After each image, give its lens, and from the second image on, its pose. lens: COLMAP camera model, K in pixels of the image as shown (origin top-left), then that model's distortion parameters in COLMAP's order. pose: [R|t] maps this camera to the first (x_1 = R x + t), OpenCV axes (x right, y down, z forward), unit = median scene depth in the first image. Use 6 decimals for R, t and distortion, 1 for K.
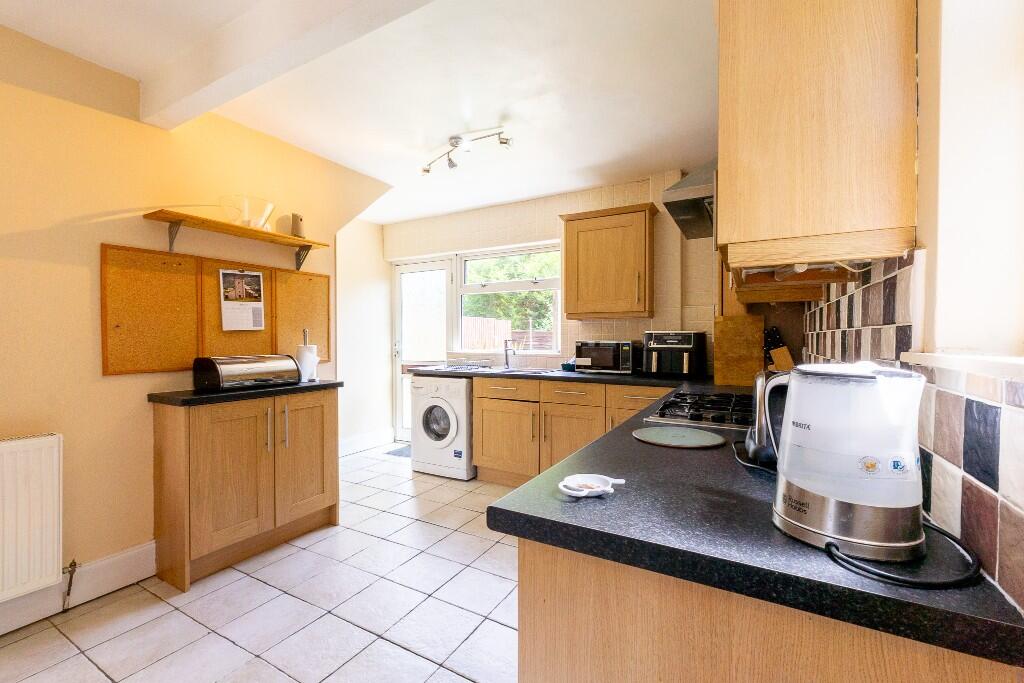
lens RADIAL K [[432.0, 0, 512.0], [0, 432.0, 341.5], [0, 0, 1]] dist [-0.000471, -0.000039]
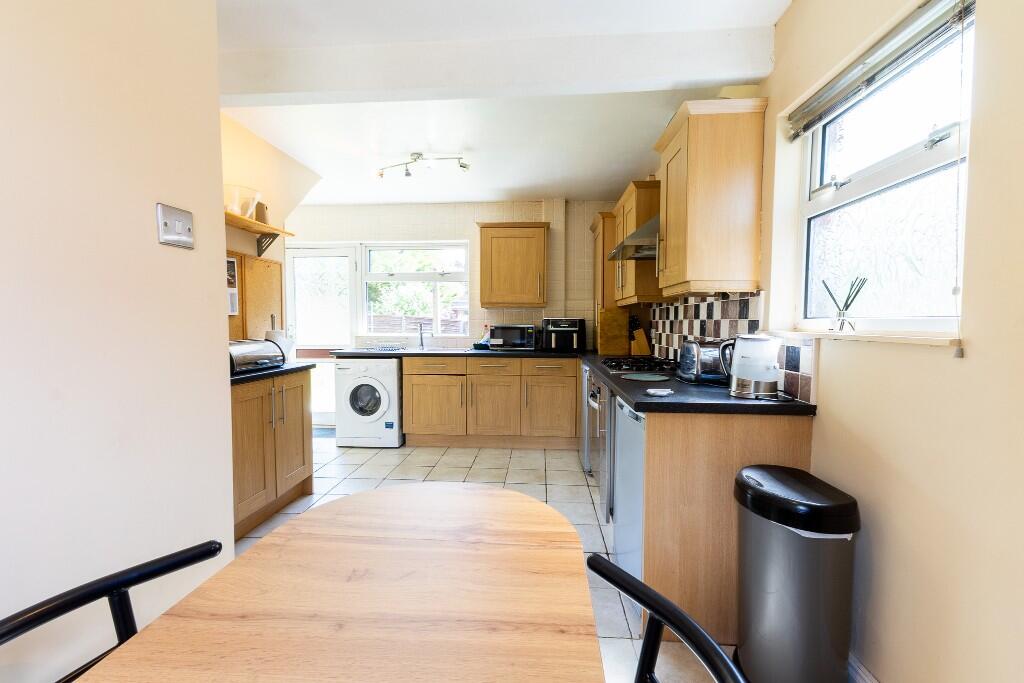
lens RADIAL K [[424.1, 0, 512.0], [0, 424.1, 341.5], [0, 0, 1]] dist [0.000099, 0.000016]
pose [[0.902694, -0.018626, 0.429880, -0.352561], [0.001481, 0.999191, 0.040183, -0.003547], [-0.430281, -0.035636, 0.901991, -0.153230]]
